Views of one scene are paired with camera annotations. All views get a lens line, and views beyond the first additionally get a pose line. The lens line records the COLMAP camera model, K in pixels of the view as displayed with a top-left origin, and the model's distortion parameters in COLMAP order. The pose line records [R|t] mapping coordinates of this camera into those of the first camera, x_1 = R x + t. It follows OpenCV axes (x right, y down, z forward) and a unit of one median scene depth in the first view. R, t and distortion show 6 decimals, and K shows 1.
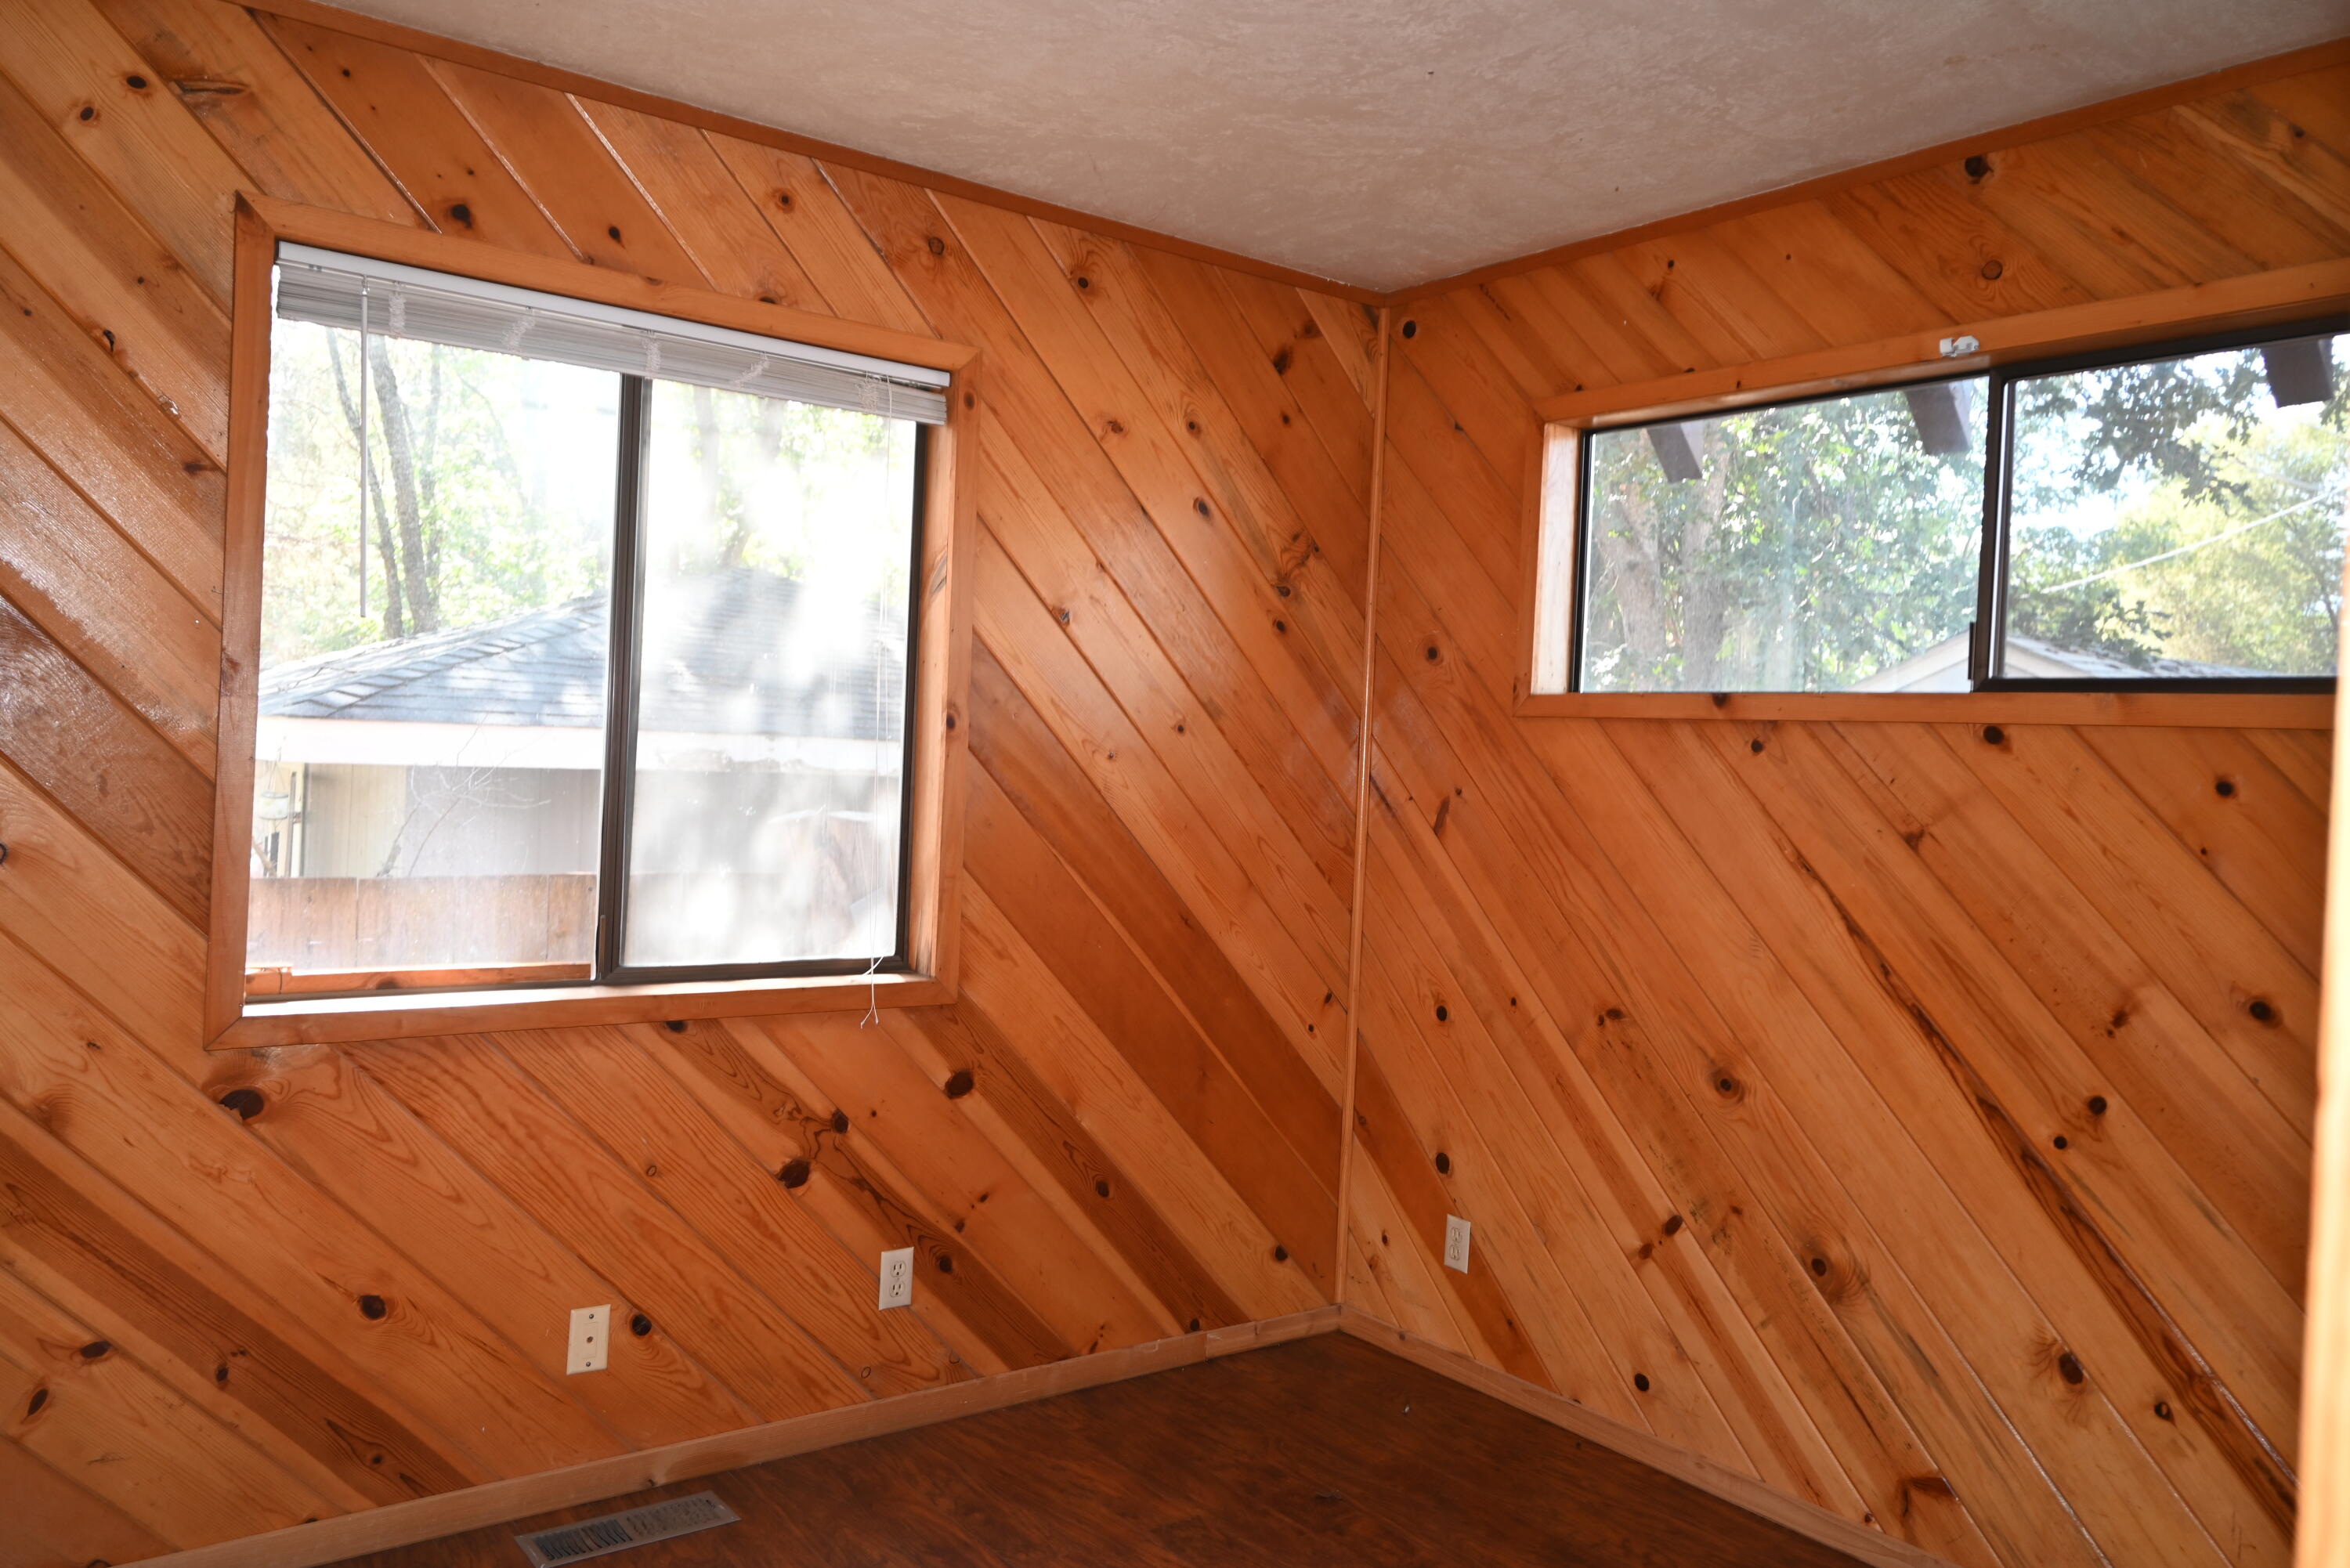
lens RADIAL K [[1683.2, 0, 1172.3], [0, 1683.2, 785.3], [0, 0, 1]] dist [-0.002213, 0.005955]
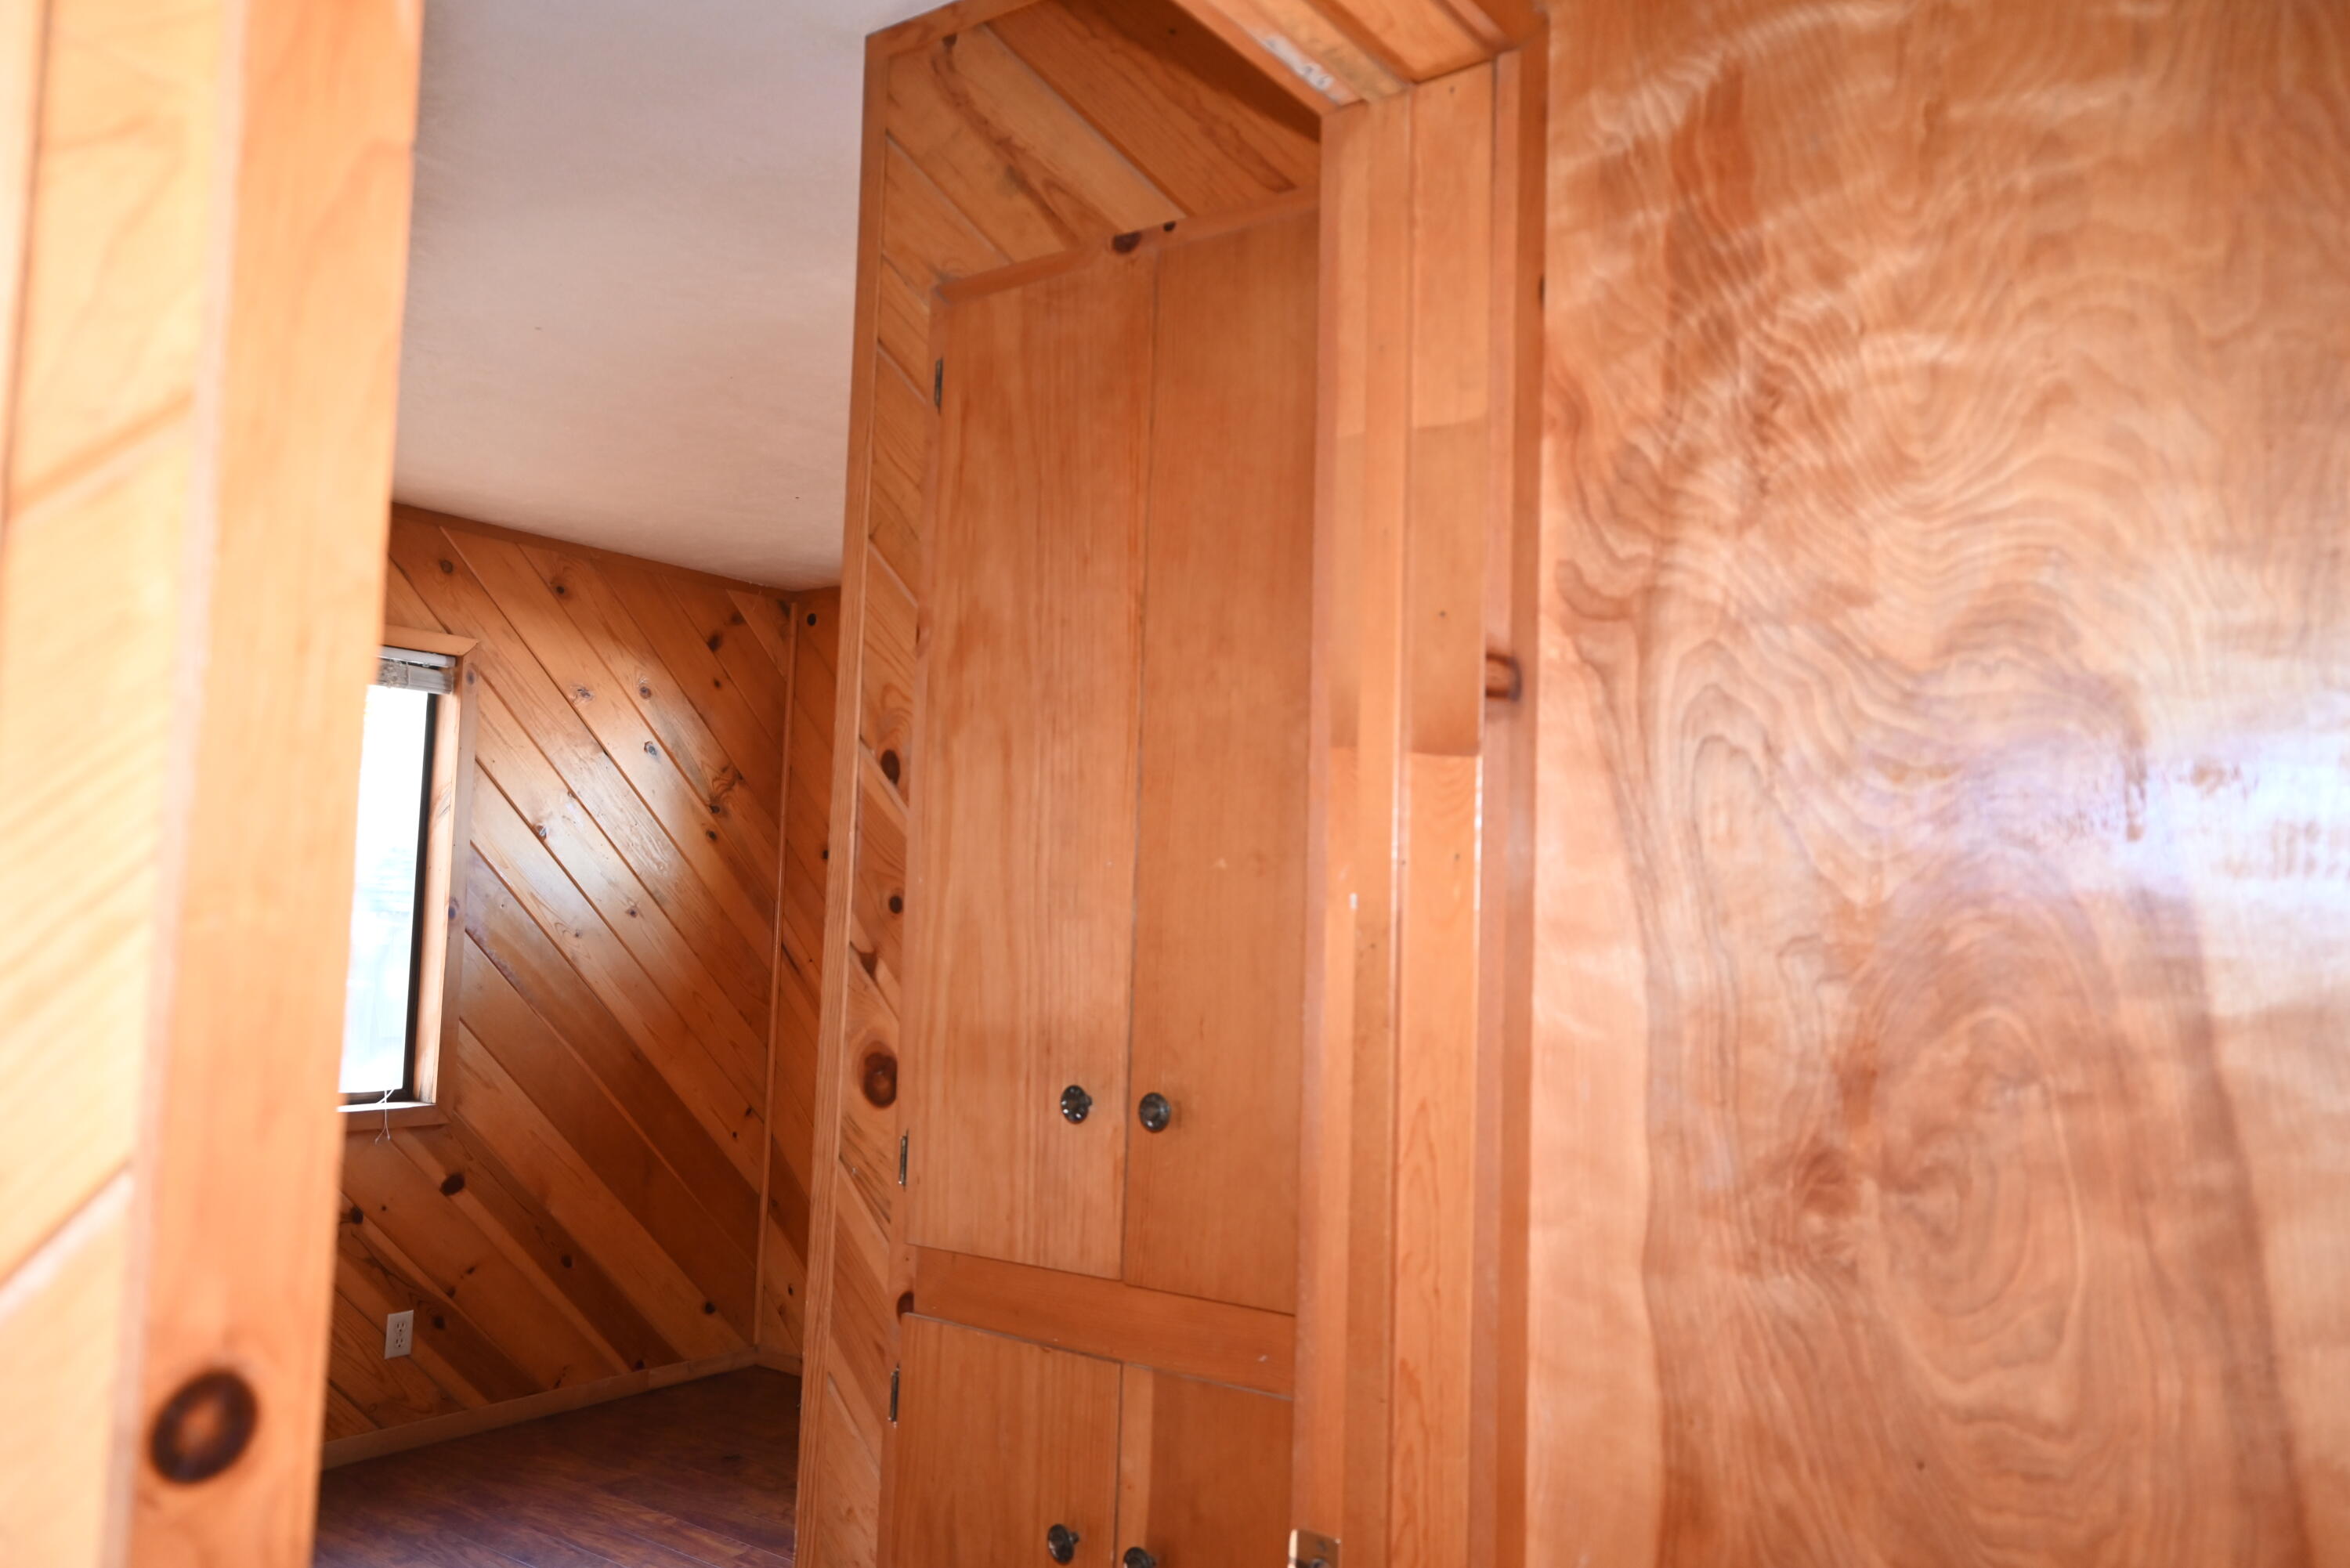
lens RADIAL K [[1683.2, 0, 1187.8], [0, 1683.2, 785.5], [0, 0, 1]] dist [-0.002213, 0.005955]
pose [[0.954442, 0.007546, 0.298302, 0.026644], [0.020193, 0.995755, -0.089797, -0.005048], [-0.297714, 0.091730, 0.950238, -0.430284]]
